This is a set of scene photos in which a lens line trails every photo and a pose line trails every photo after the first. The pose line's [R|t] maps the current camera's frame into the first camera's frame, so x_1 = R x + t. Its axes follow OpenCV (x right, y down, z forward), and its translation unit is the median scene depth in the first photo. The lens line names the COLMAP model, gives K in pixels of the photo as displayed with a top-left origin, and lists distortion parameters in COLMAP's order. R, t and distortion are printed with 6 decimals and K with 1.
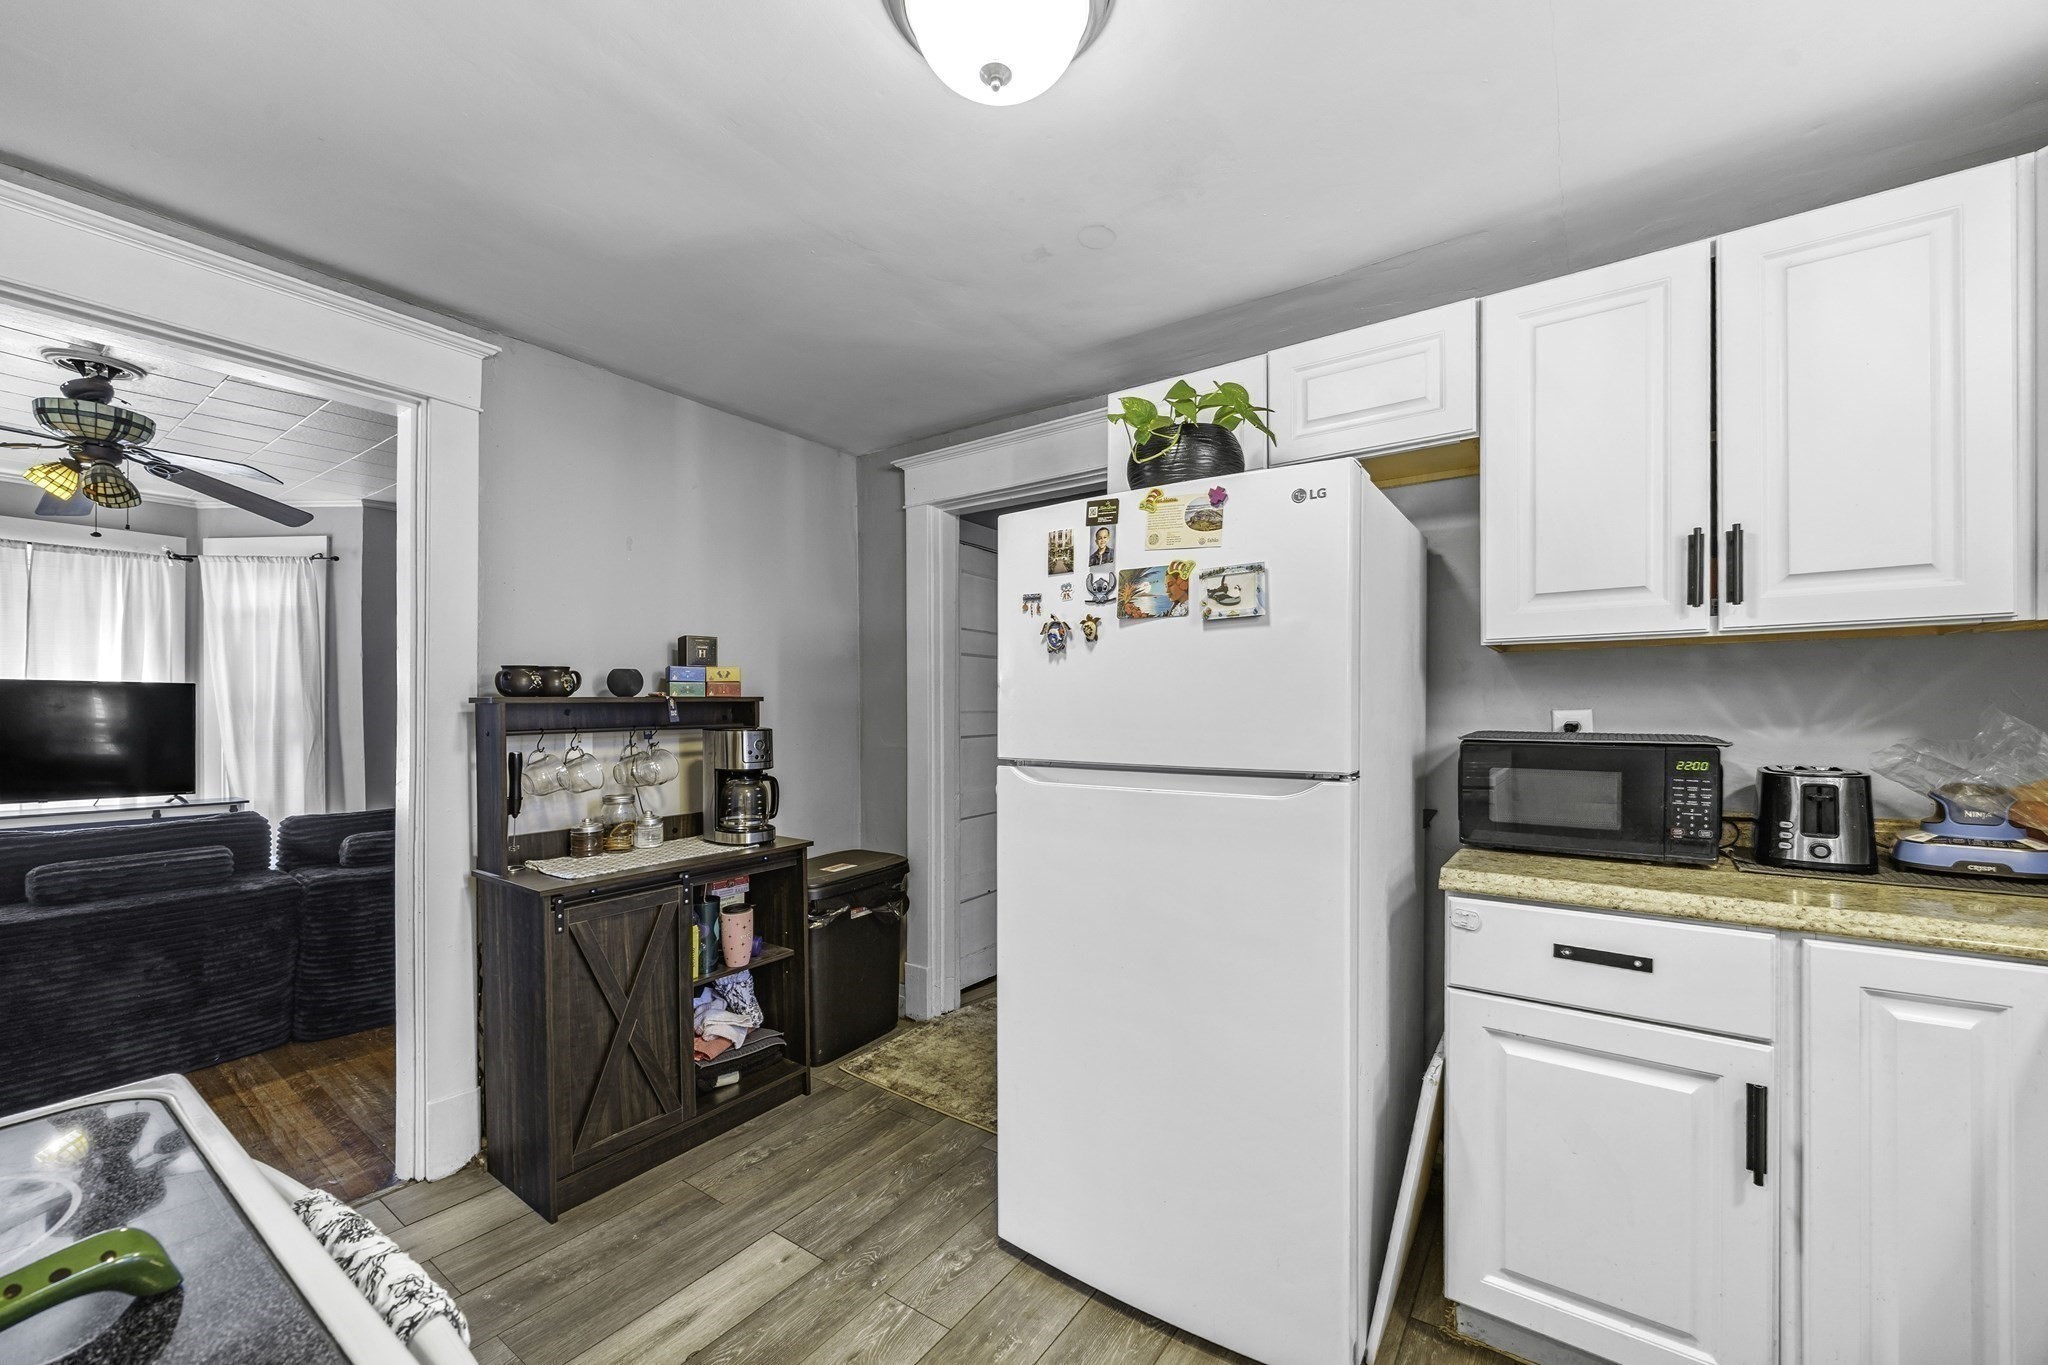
lens RADIAL K [[795.7, 0, 1002.6], [0, 795.7, 709.6], [0, 0, 1]] dist [-0.003687, -0.000255]
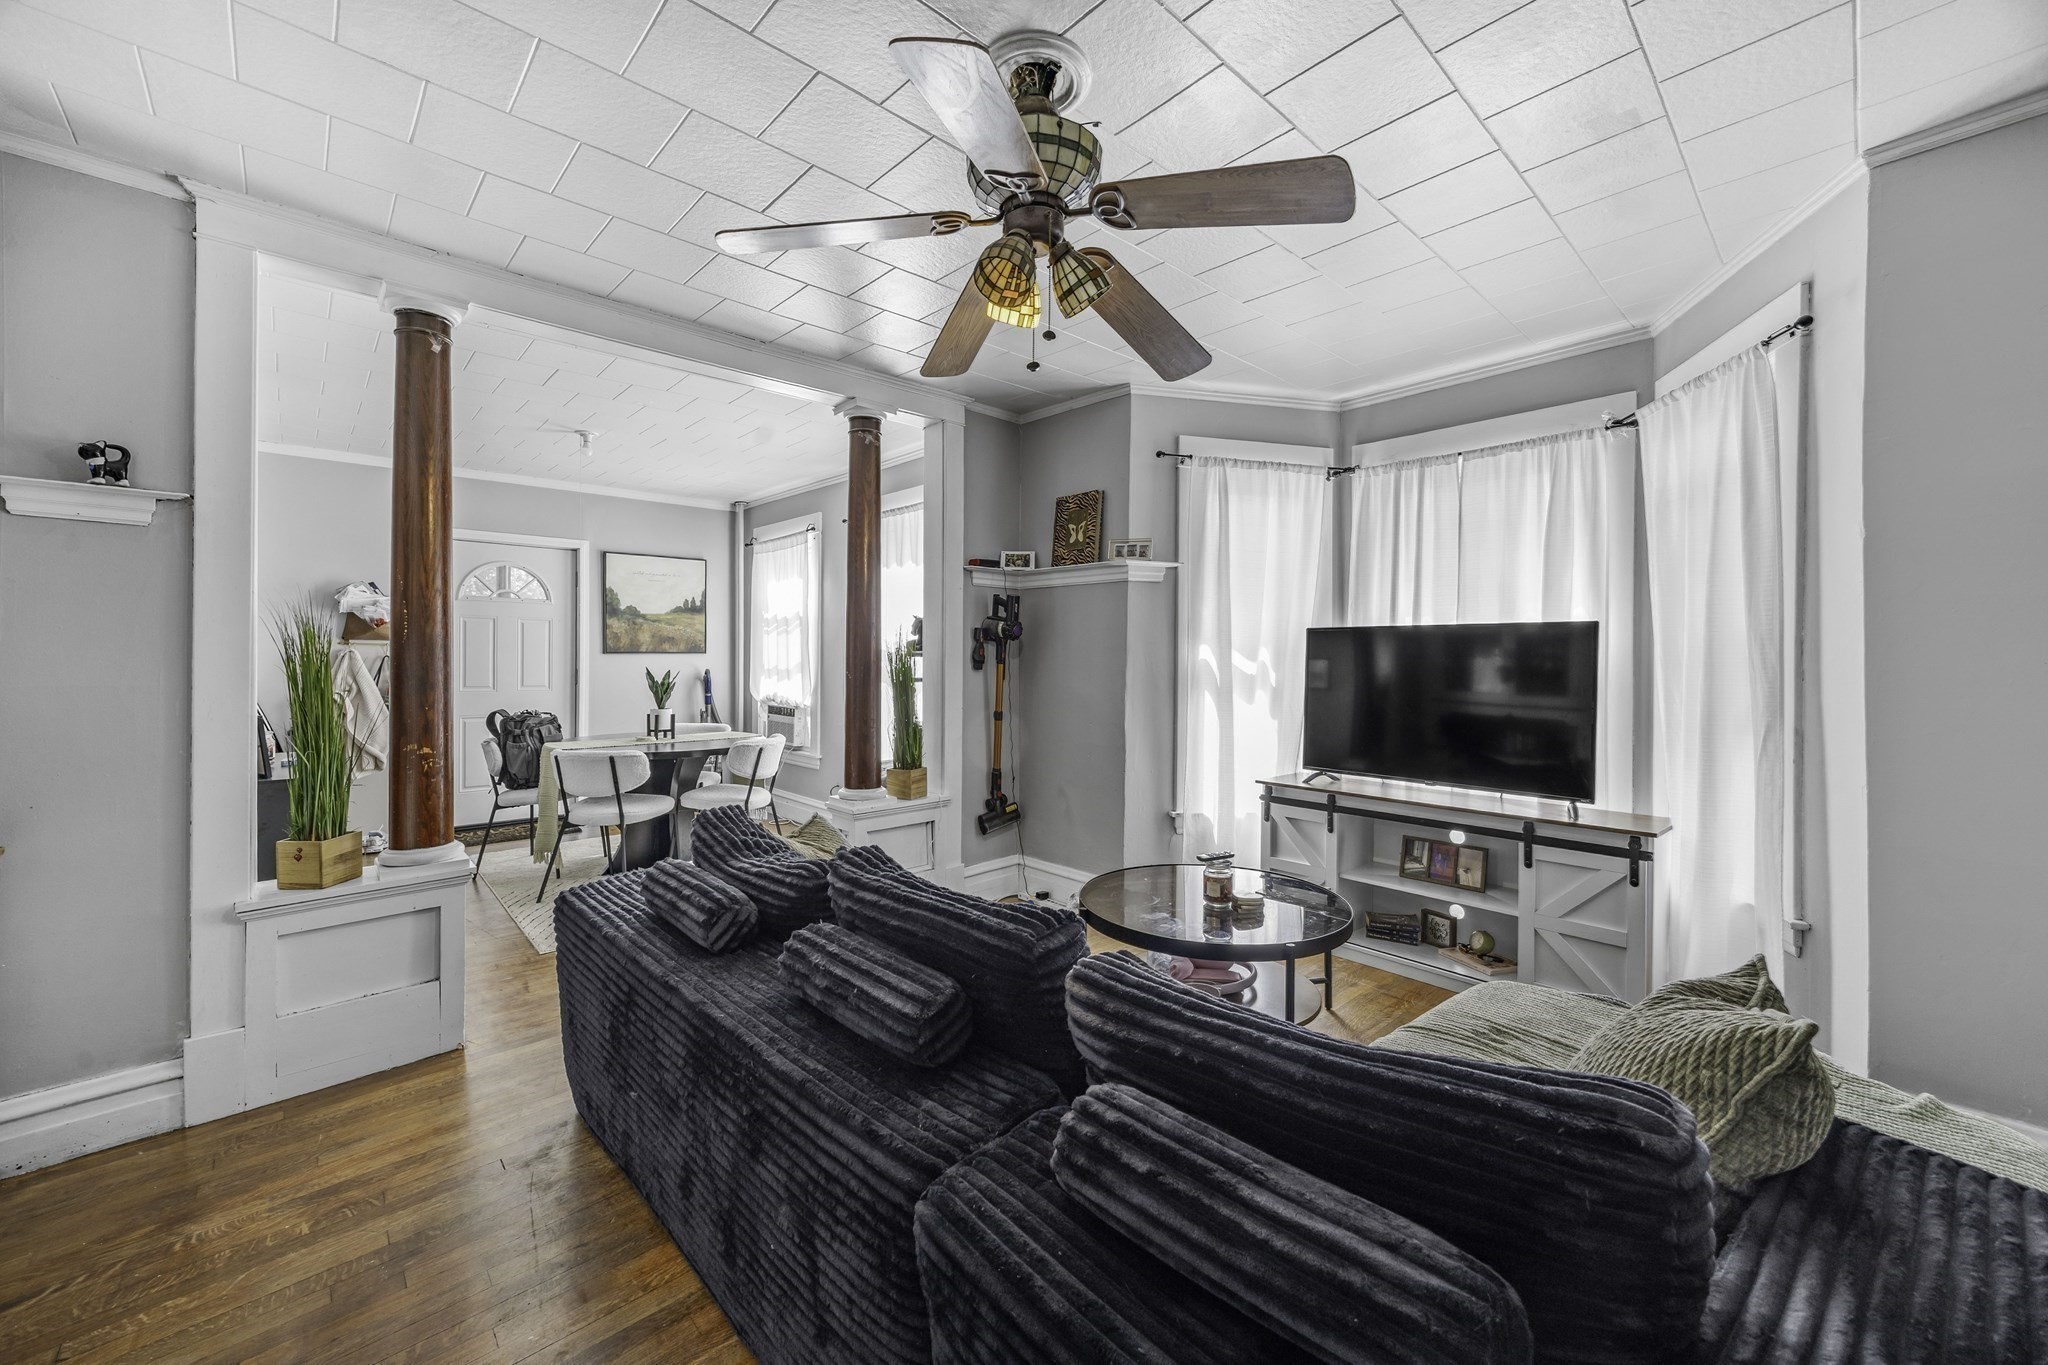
lens RADIAL K [[795.7, 0, 1029.1], [0, 795.7, 655.4], [0, 0, 1]] dist [-0.003687, -0.000255]
pose [[-0.171375, 0.003405, -0.985200, -0.572077], [-0.006515, 0.999968, 0.004589, -0.012047], [0.985184, 0.007205, -0.171348, 1.107025]]
